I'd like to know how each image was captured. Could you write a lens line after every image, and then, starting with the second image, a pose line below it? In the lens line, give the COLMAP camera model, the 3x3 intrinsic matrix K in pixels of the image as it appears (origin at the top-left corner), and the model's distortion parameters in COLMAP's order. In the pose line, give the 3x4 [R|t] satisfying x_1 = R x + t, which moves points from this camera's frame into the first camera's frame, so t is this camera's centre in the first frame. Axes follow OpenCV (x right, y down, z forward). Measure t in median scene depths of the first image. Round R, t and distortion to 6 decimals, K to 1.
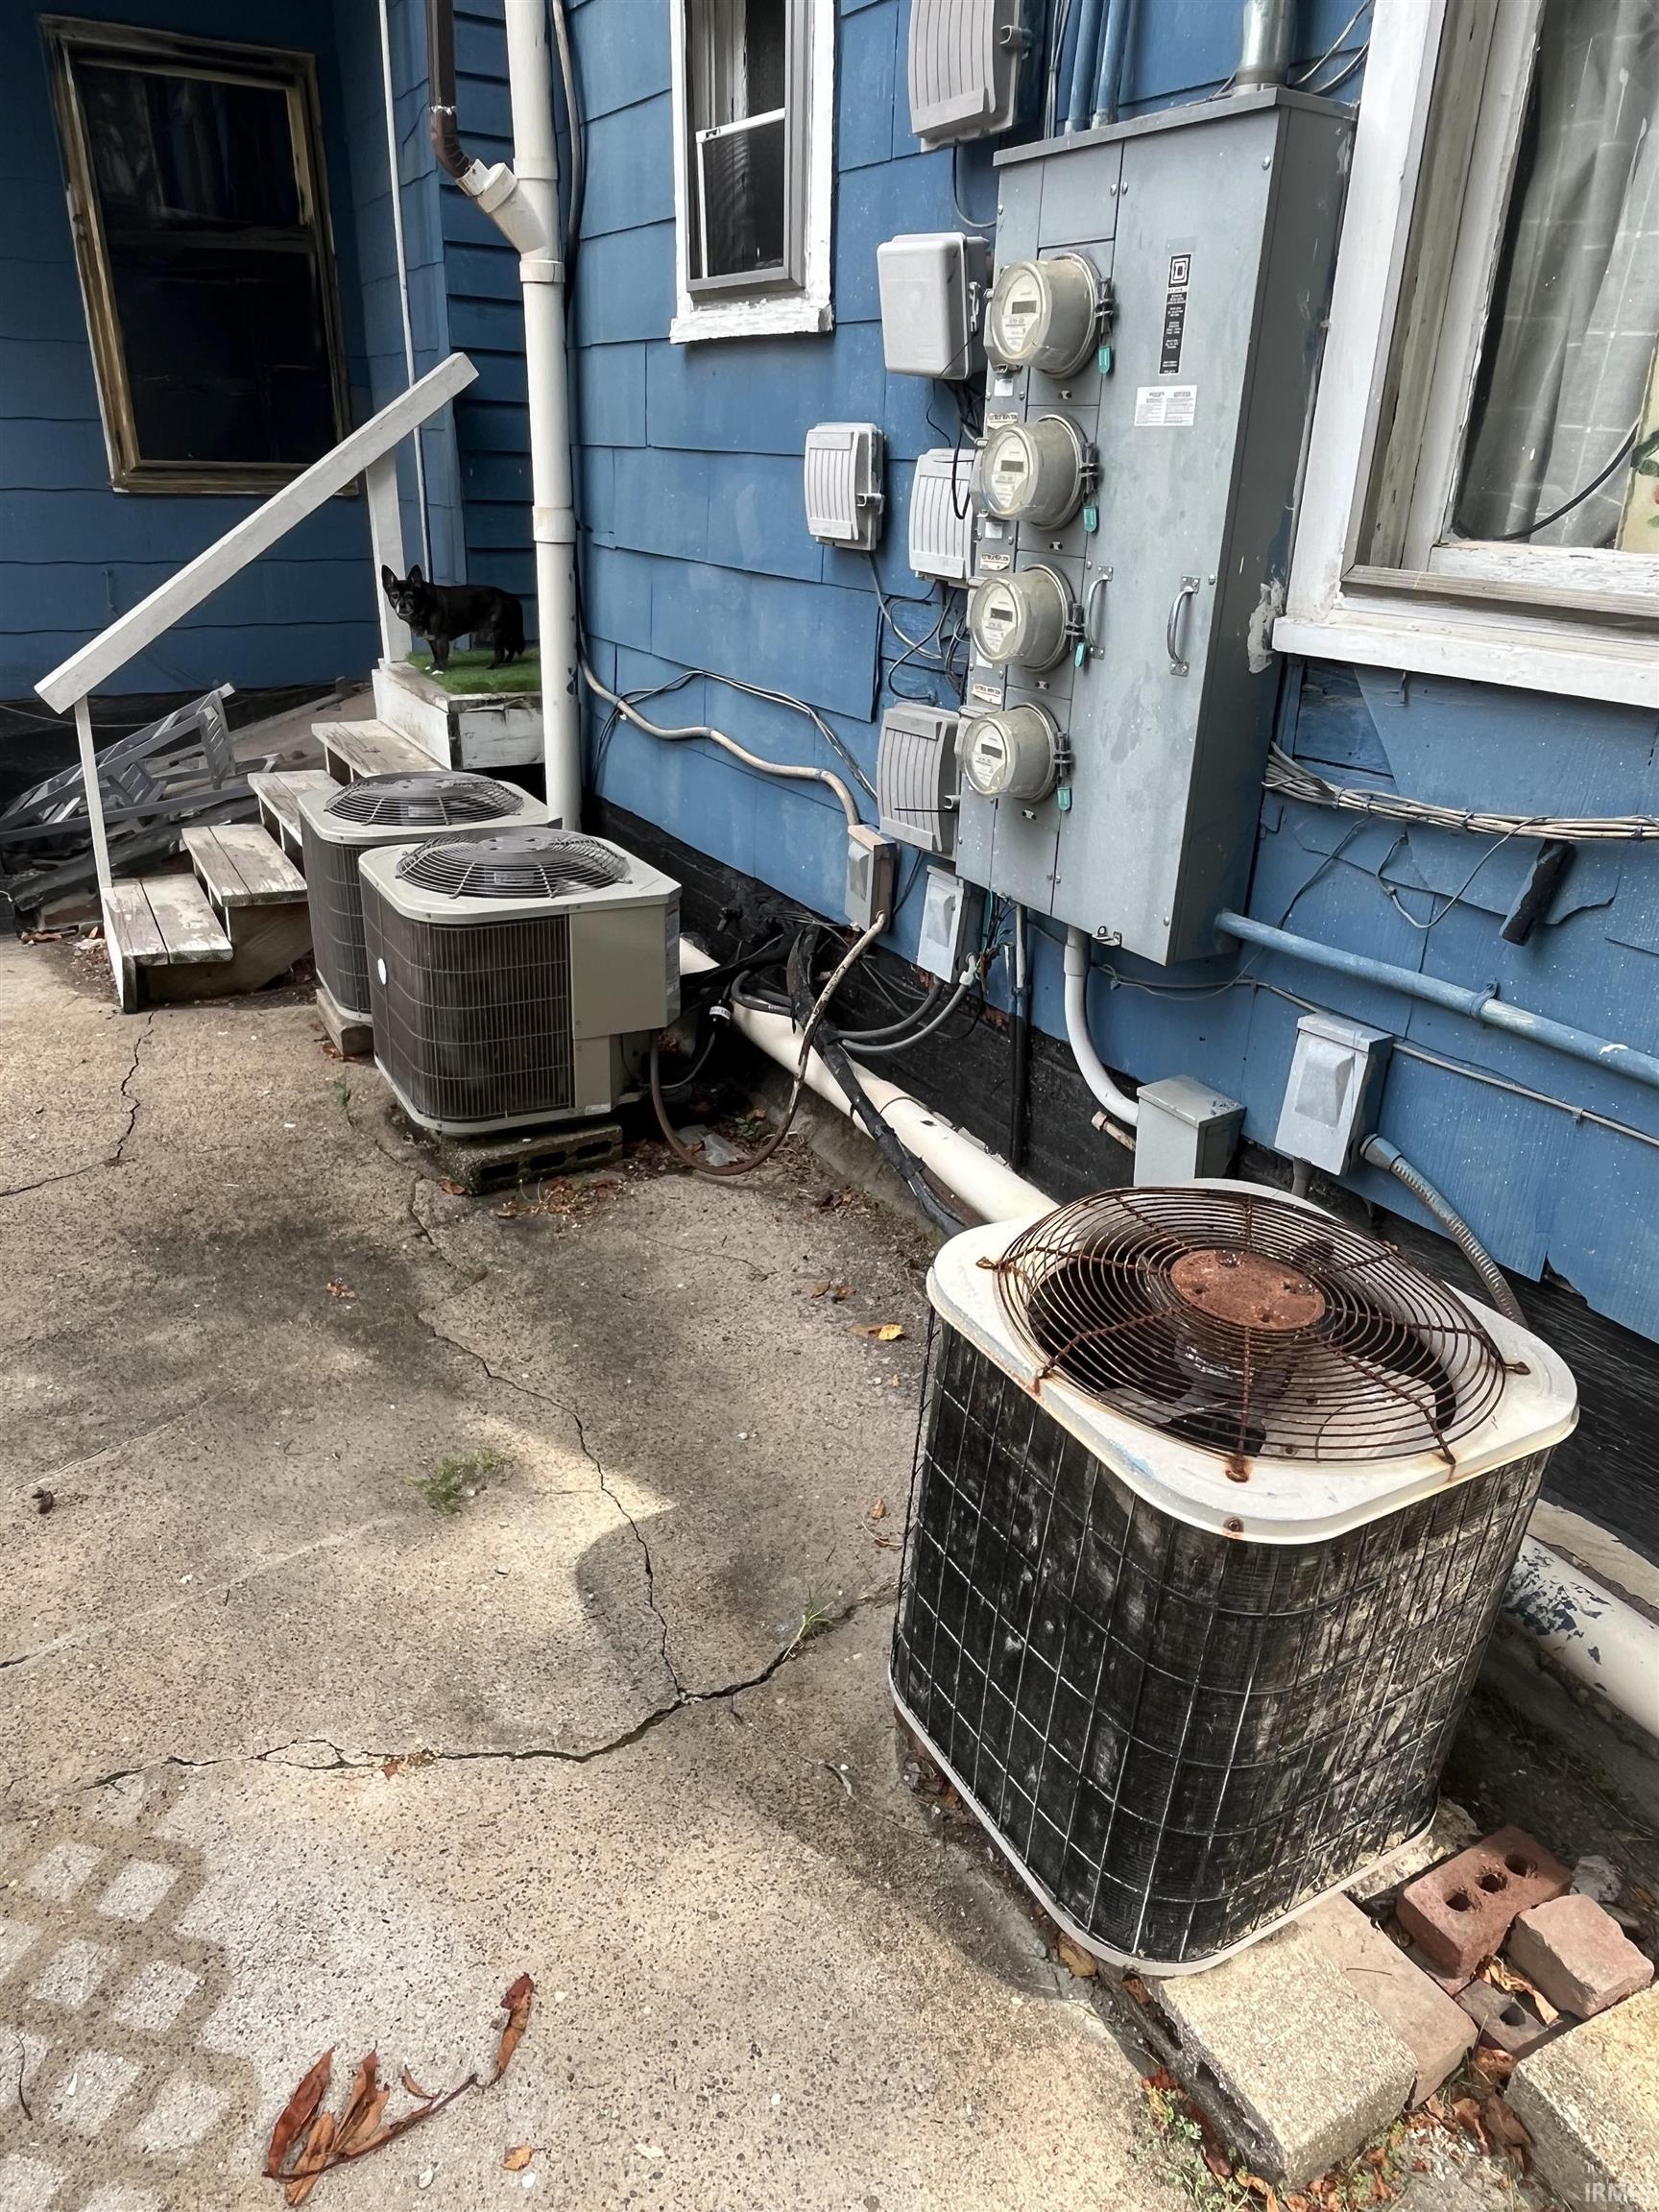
lens RADIAL K [[1476.5, 0, 829.5], [0, 1476.5, 1106.0], [0, 0, 1]] dist [-0.006154, -0.002444]
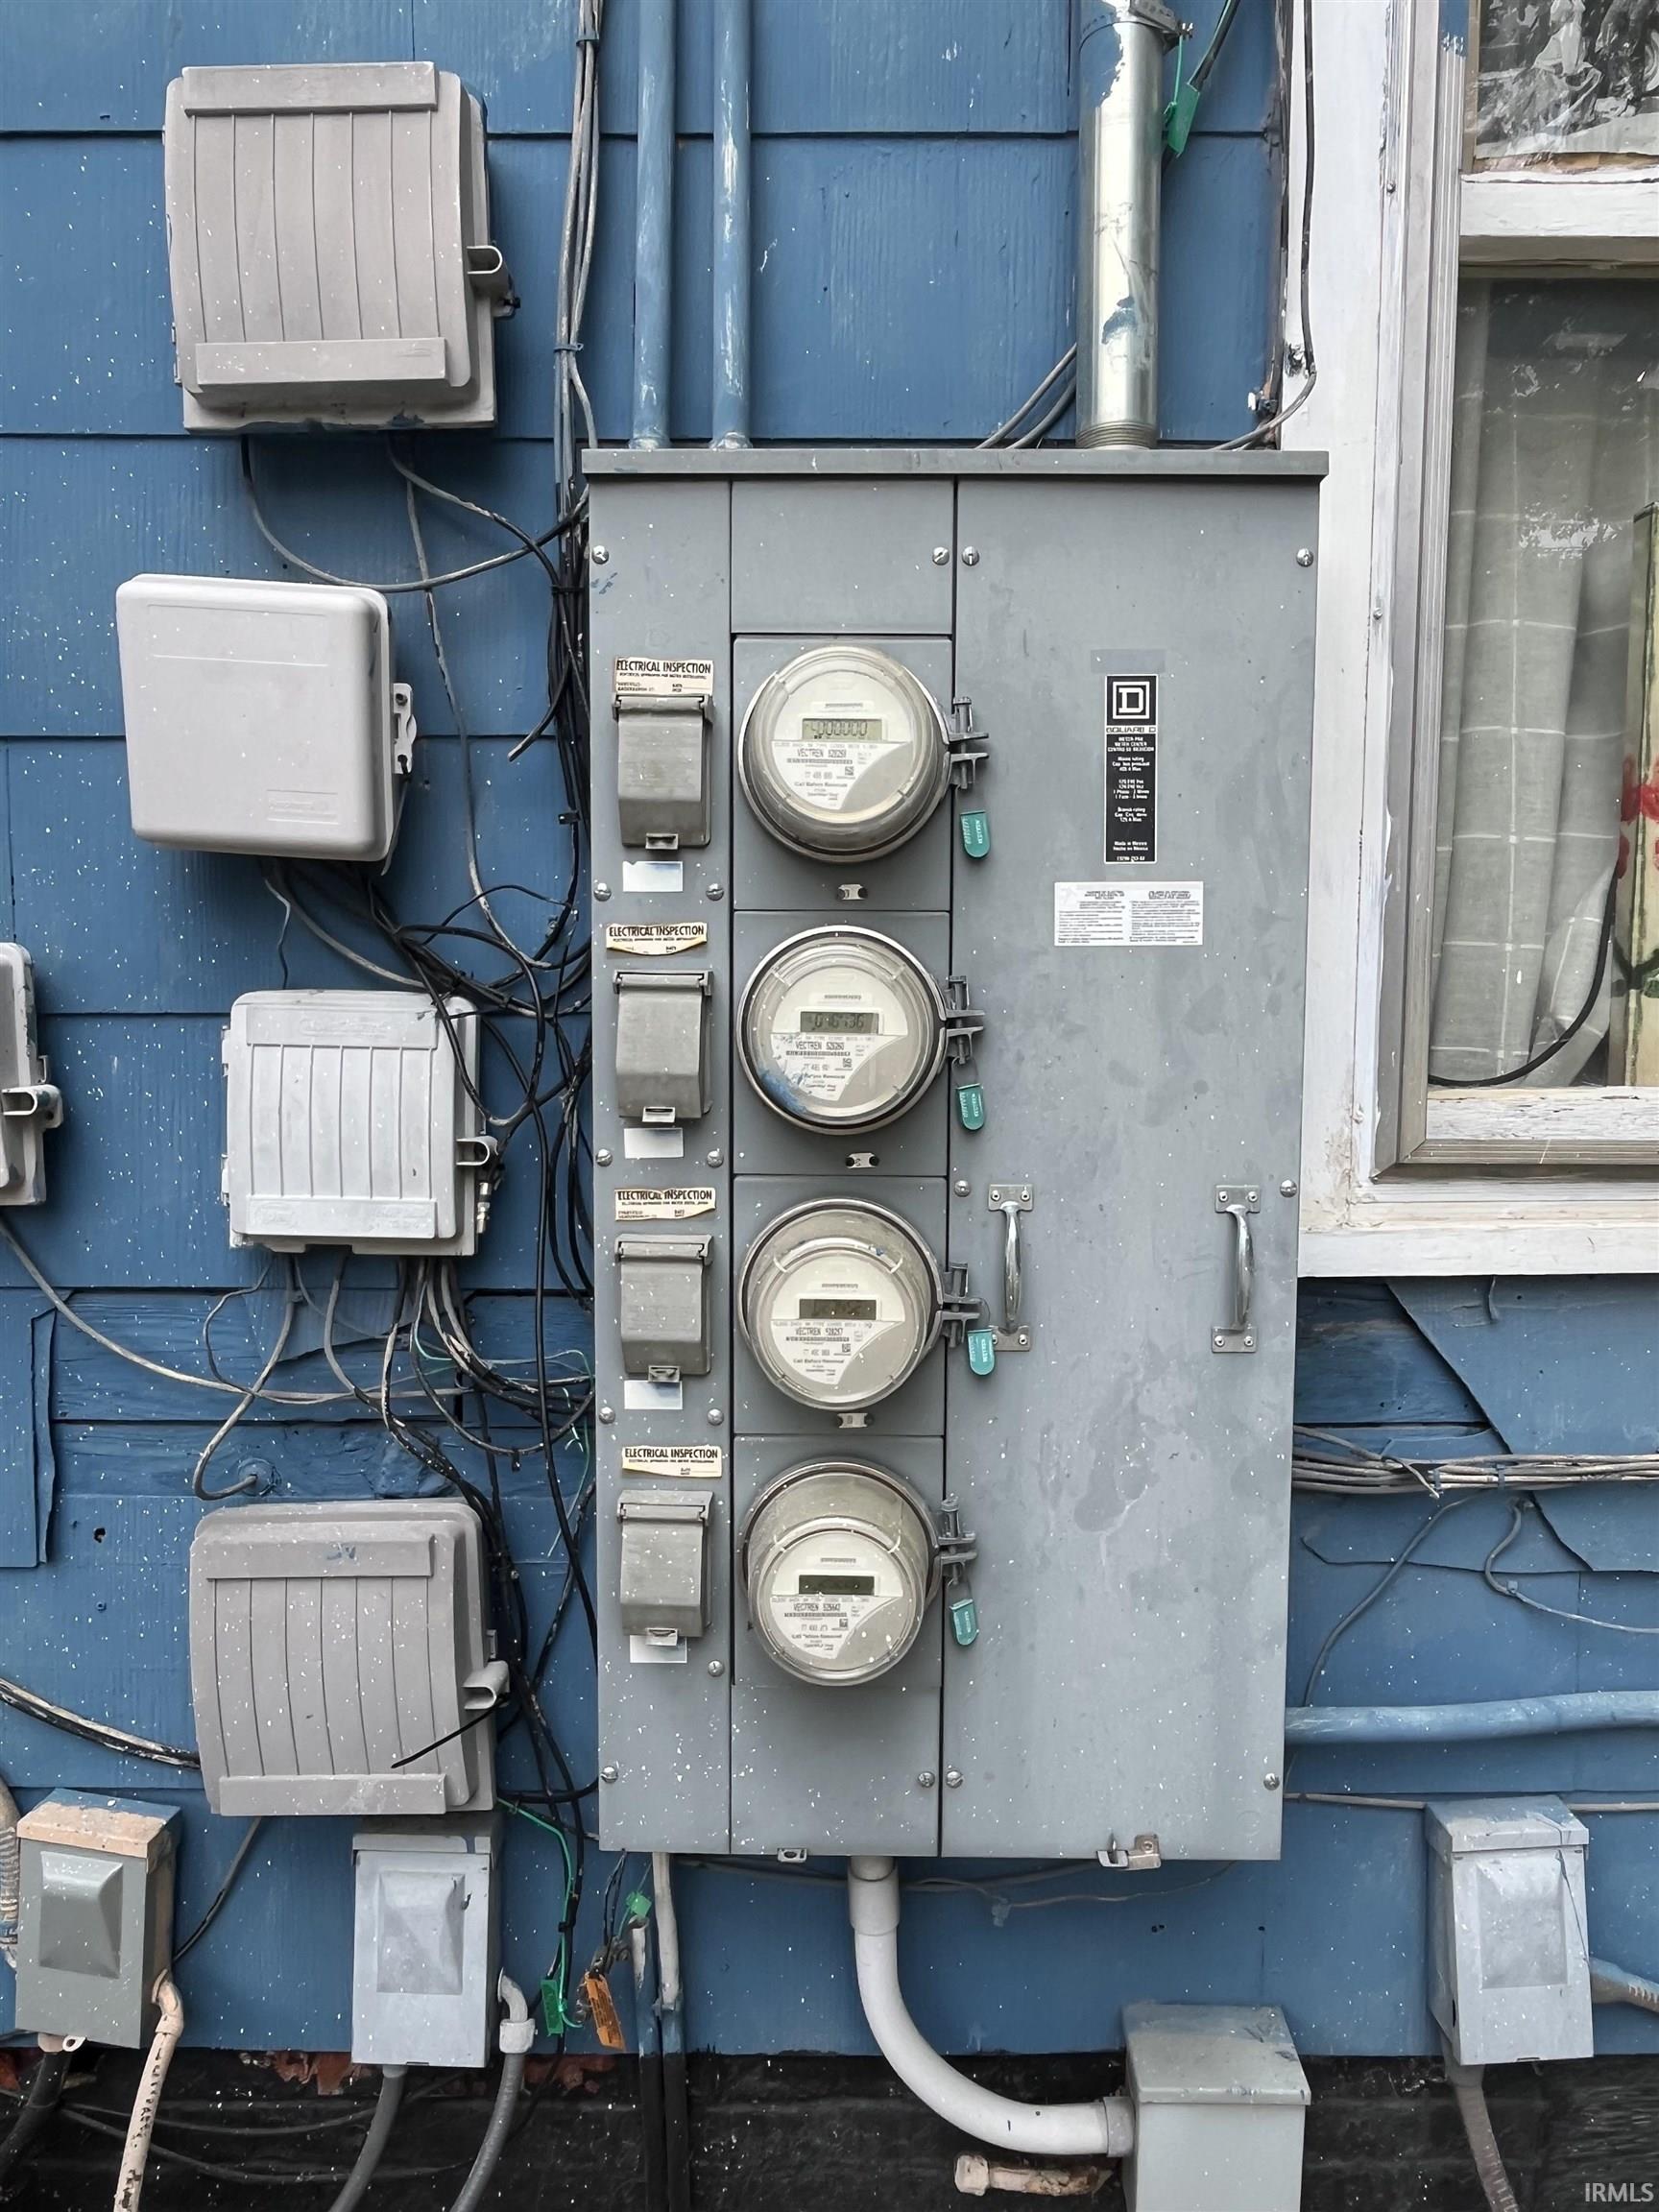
lens RADIAL K [[1476.5, 0, 829.5], [0, 1476.5, 1106.0], [0, 0, 1]] dist [-0.006154, -0.002444]
pose [[0.512304, -0.090901, 0.853980, -0.309101], [0.360686, 0.925206, -0.117894, -0.365356], [-0.779391, 0.368416, 0.506774, 0.795030]]
